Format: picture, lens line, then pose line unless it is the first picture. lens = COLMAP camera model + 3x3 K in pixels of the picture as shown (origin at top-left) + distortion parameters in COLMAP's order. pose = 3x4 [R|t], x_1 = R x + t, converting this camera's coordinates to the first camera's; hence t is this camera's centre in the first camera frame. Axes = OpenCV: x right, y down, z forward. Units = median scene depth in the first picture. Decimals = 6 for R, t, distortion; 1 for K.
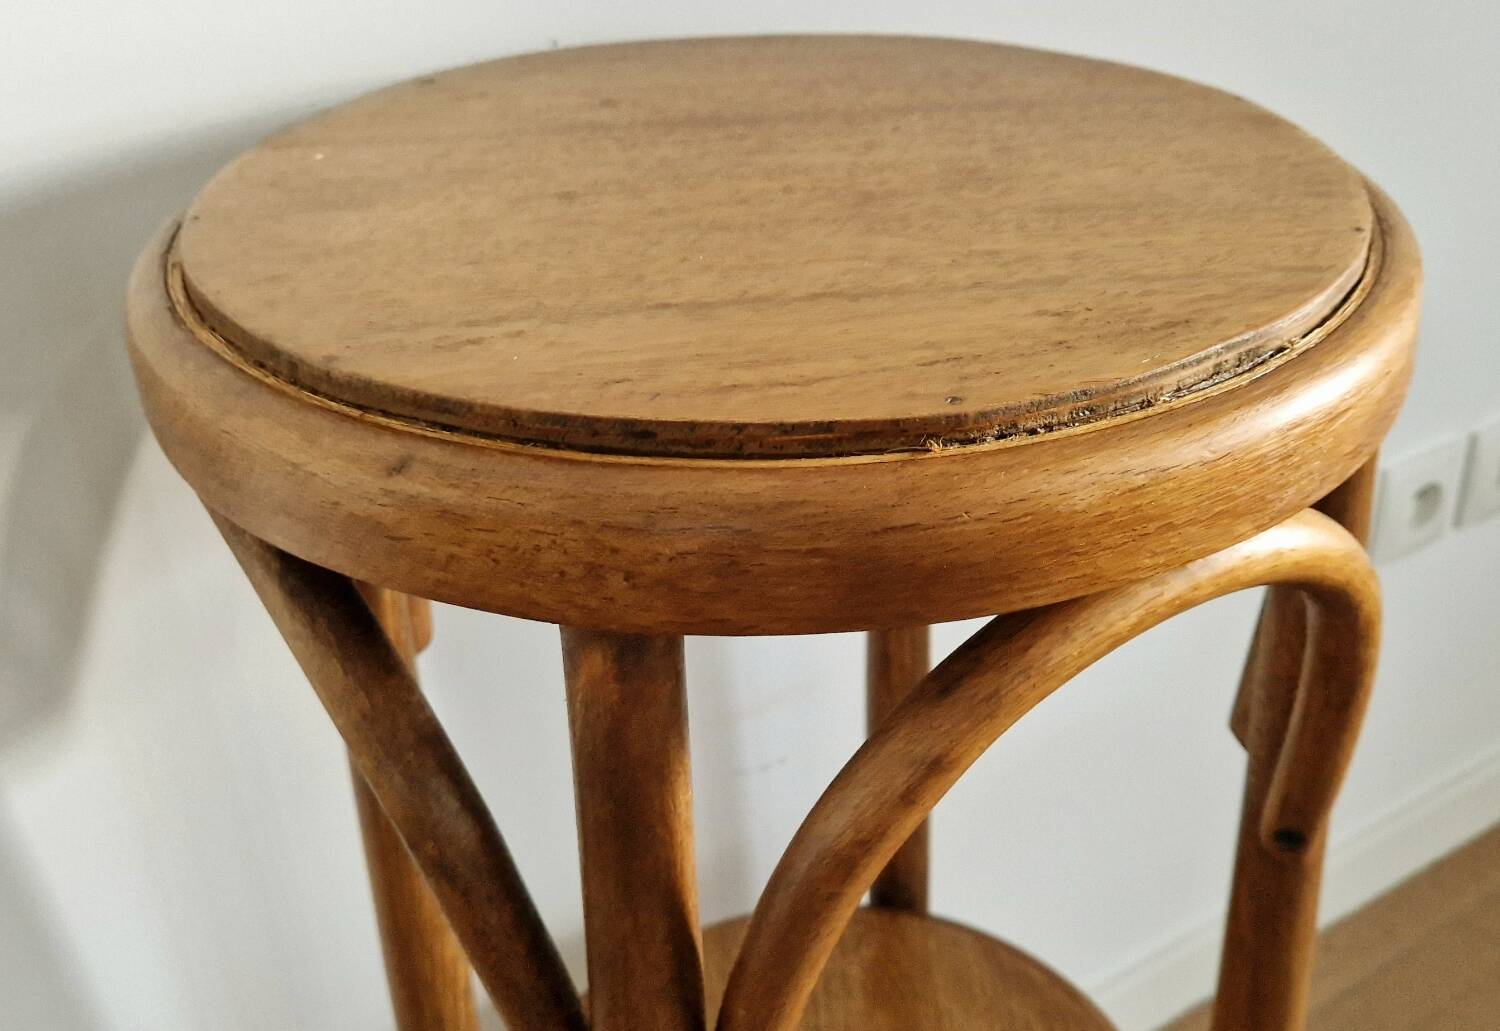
lens RADIAL K [[1575.4, 0, 852.9], [0, 1575.4, 531.8], [0, 0, 1]] dist [0.103684, 0.000000]
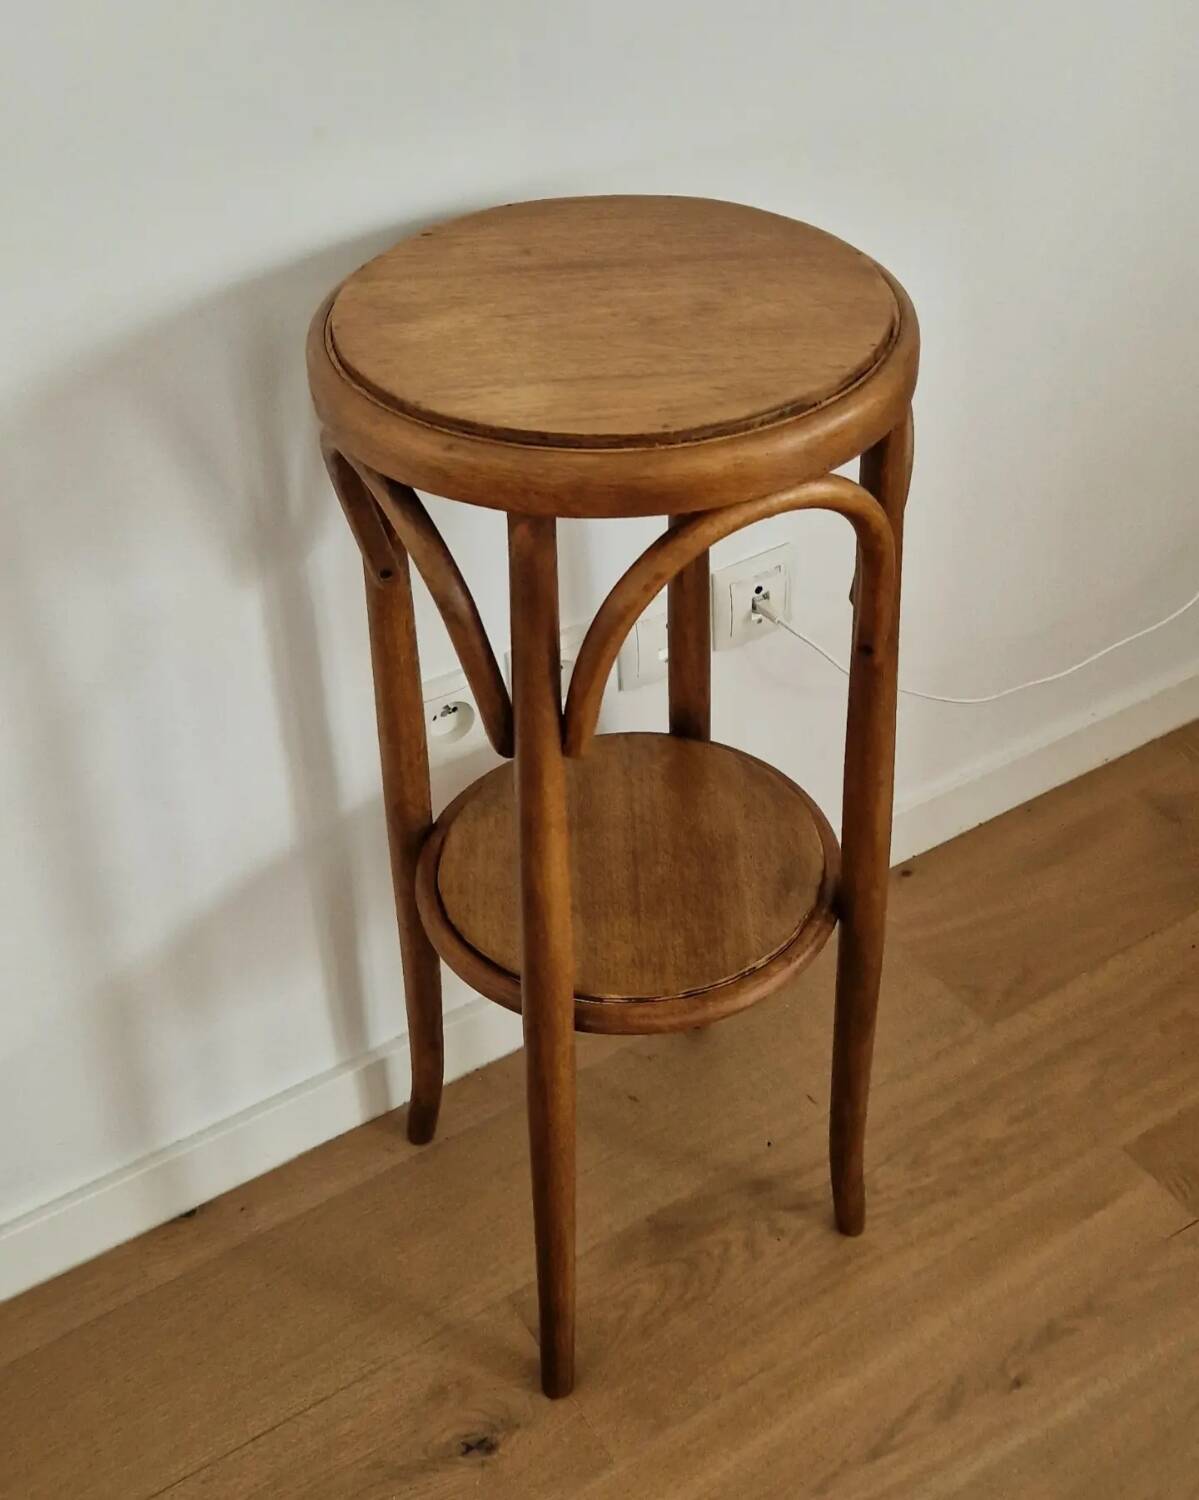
lens RADIAL K [[1789.3, 0, 630.0], [0, 1789.3, 712.5], [0, 0, 1]] dist [0.097303, 0.000000]
pose [[0.997287, 0.035876, -0.064271, 0.198322], [-0.029048, 0.994133, 0.104191, 0.071100], [0.067631, -0.102042, 0.992478, -1.836982]]
